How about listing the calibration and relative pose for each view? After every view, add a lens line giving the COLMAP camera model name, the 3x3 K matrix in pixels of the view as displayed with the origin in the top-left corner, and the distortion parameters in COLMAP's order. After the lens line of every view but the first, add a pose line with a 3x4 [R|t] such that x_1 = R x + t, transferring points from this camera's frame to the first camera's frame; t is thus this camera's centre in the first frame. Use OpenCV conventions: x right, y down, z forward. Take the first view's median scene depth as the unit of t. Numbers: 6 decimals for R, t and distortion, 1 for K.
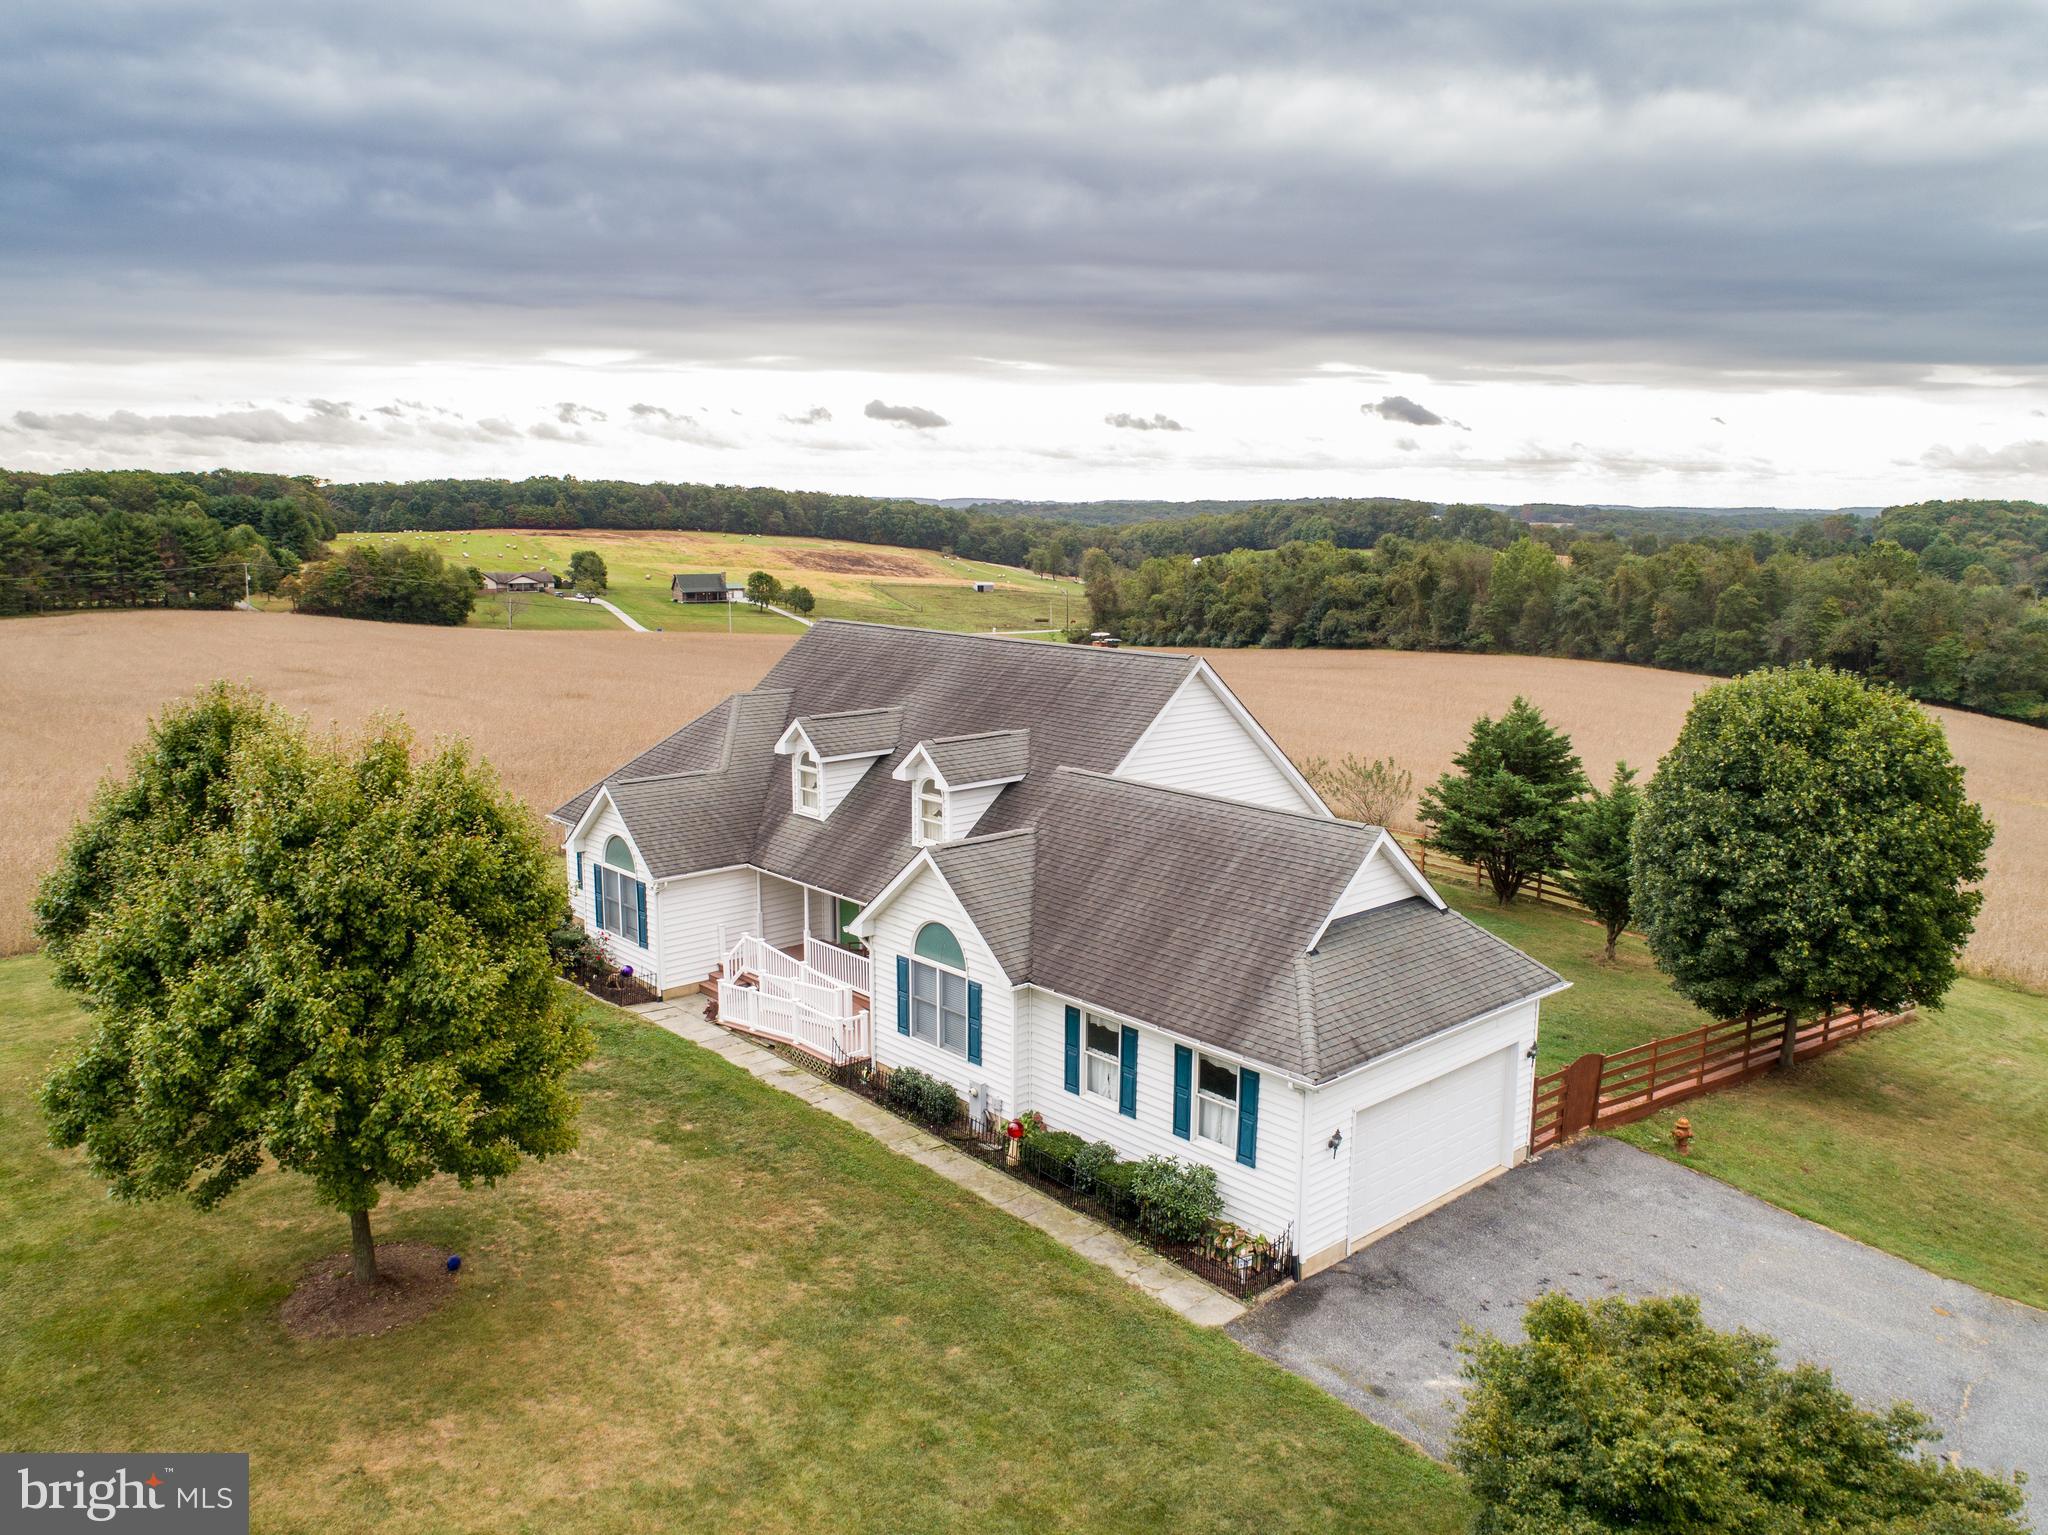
lens RADIAL K [[1542.3, 0, 1024.0], [0, 1542.3, 767.5], [0, 0, 1]] dist [-0.025207, 0.009009]
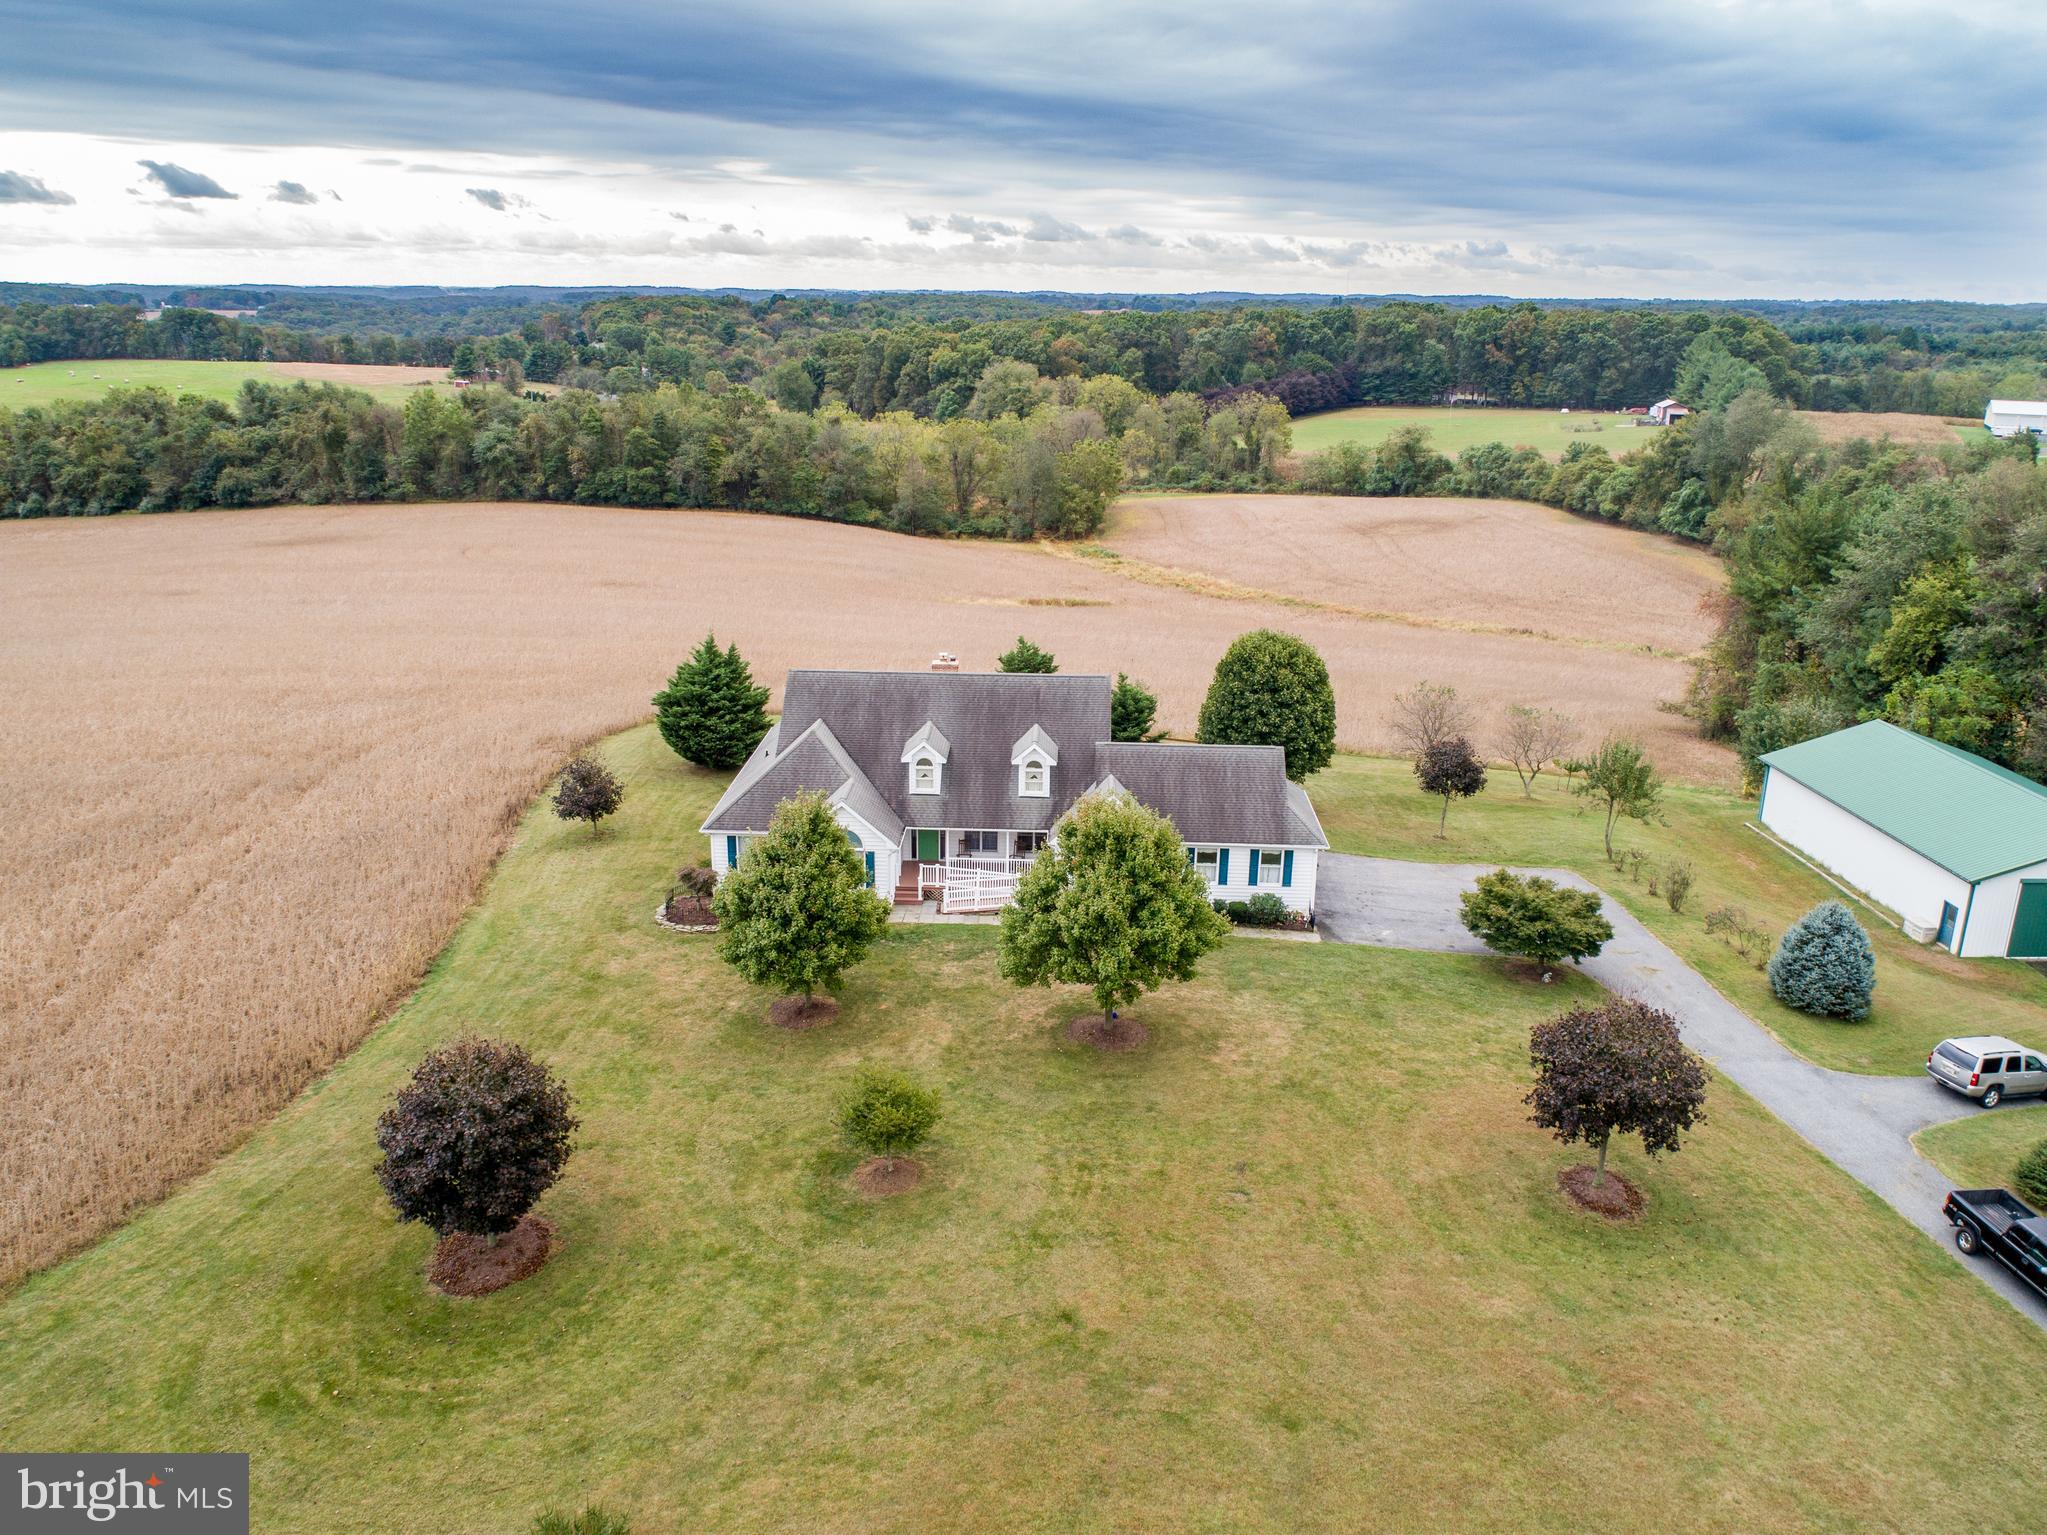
lens RADIAL K [[1551.8, 0, 1023.5], [0, 1551.8, 767.5], [0, 0, 1]] dist [-0.025897, 0.008776]
pose [[0.695396, -0.210587, 0.687079, -0.196801], [0.115550, 0.976425, 0.182323, -0.047653], [-0.709276, -0.047395, 0.703336, -0.052126]]
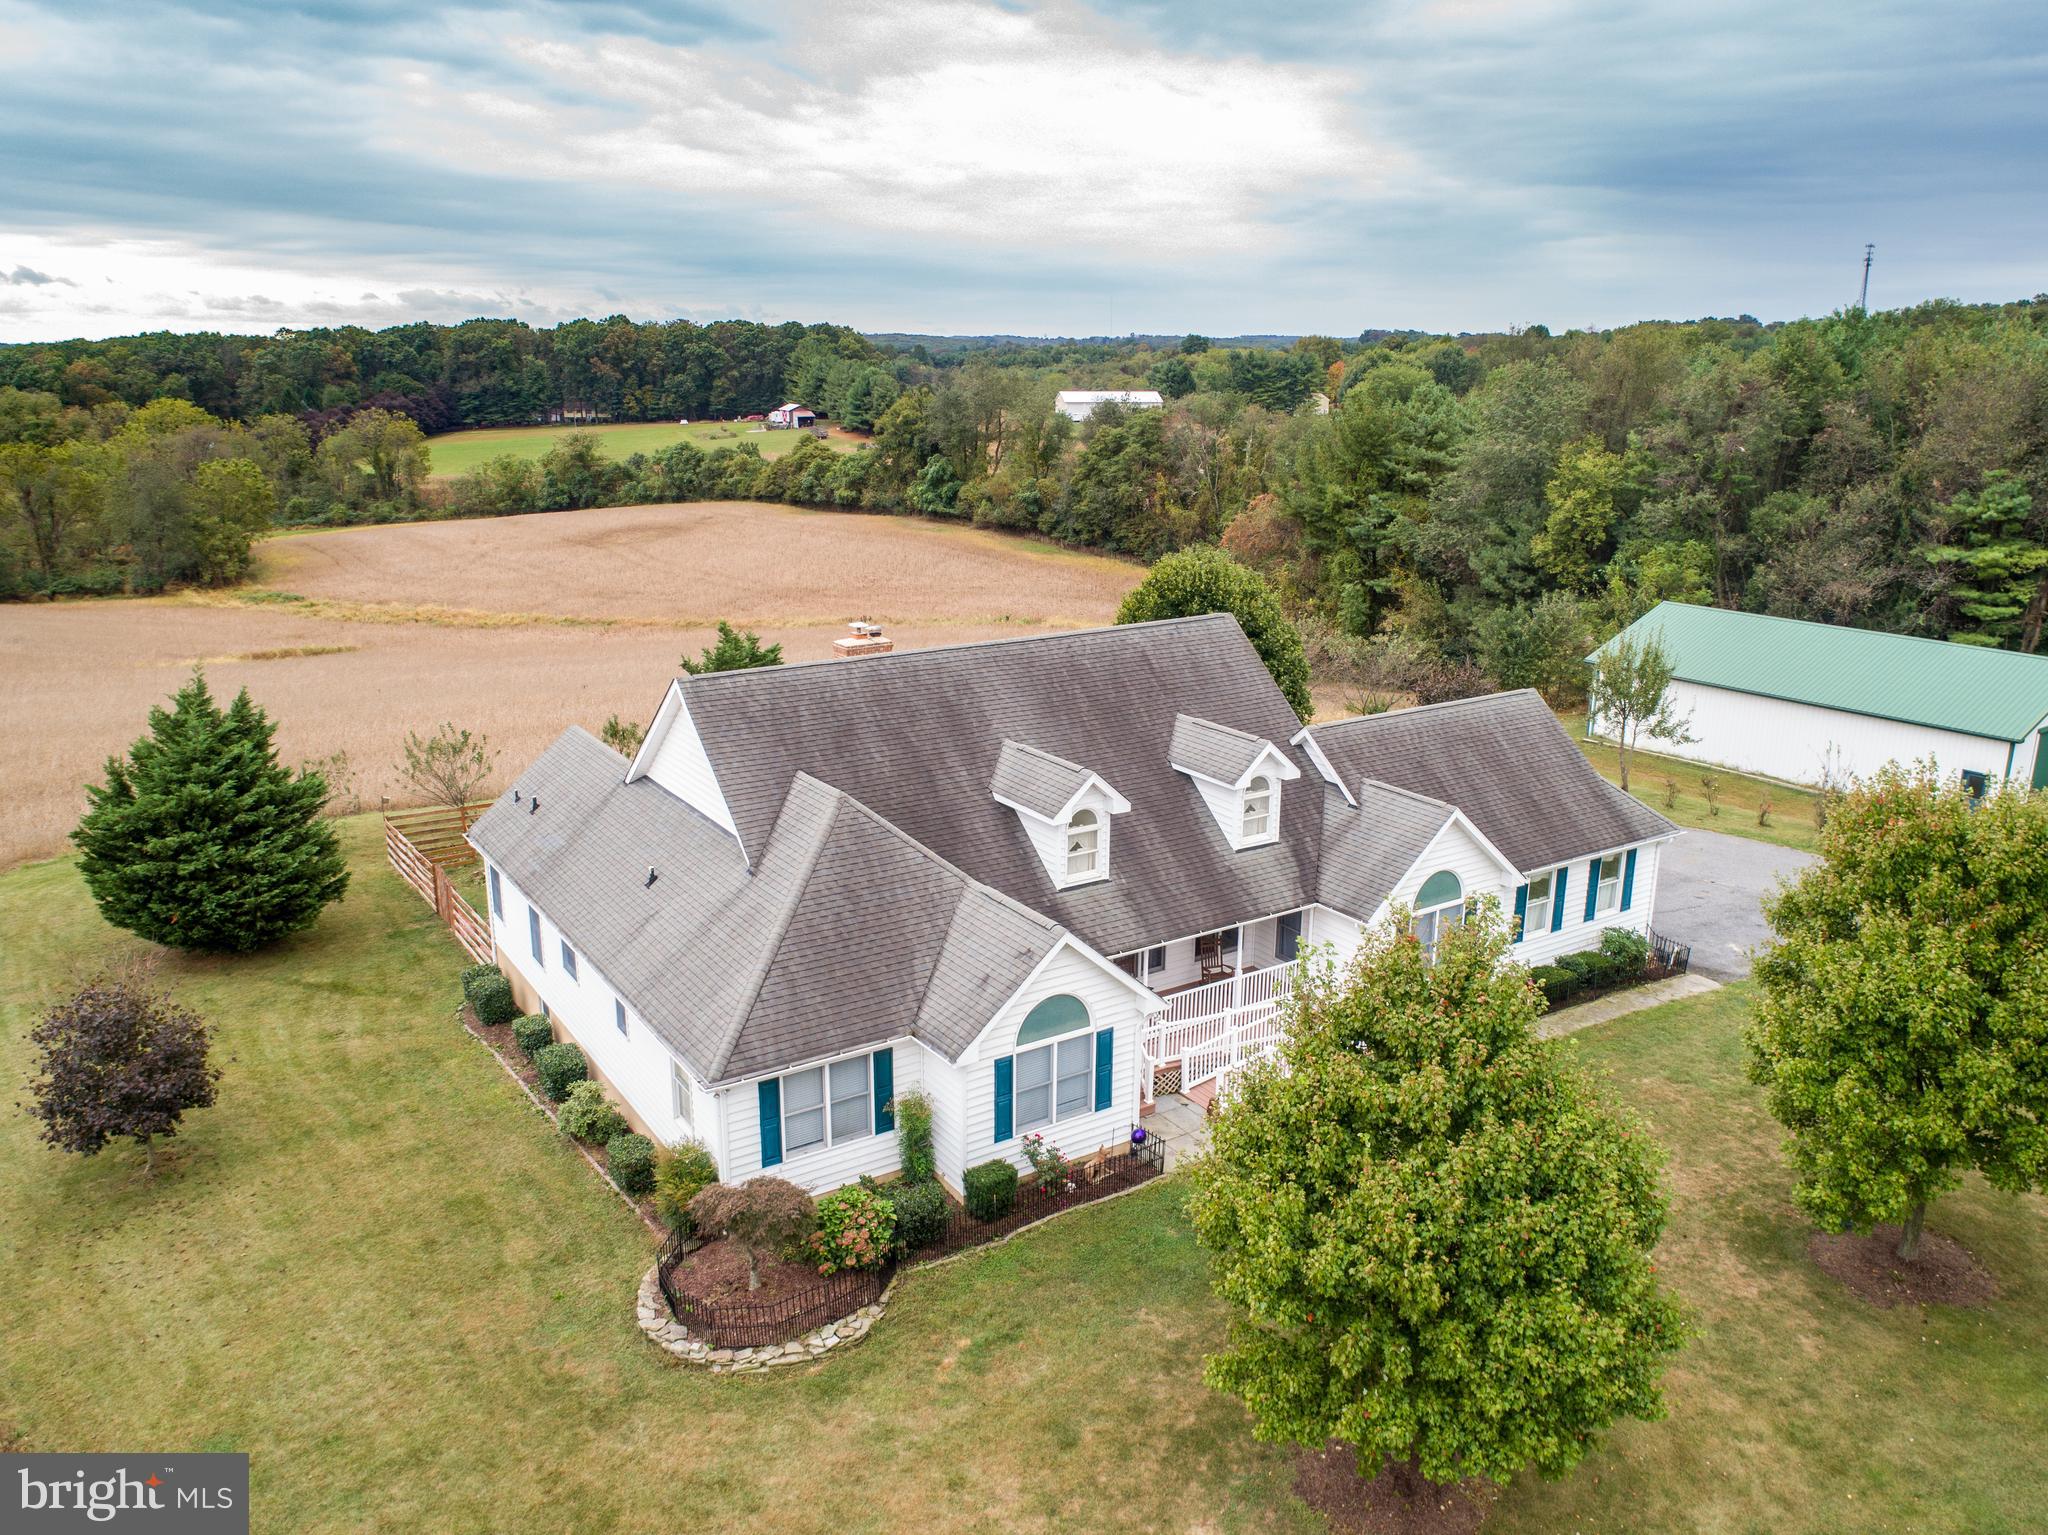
lens RADIAL K [[1542.3, 0, 1024.0], [0, 1542.3, 767.5], [0, 0, 1]] dist [-0.025207, 0.009009]
pose [[0.158154, -0.269583, 0.949901, -0.143279], [0.166892, 0.955466, 0.243376, -0.036988], [-0.973208, 0.120040, 0.196102, 0.131248]]
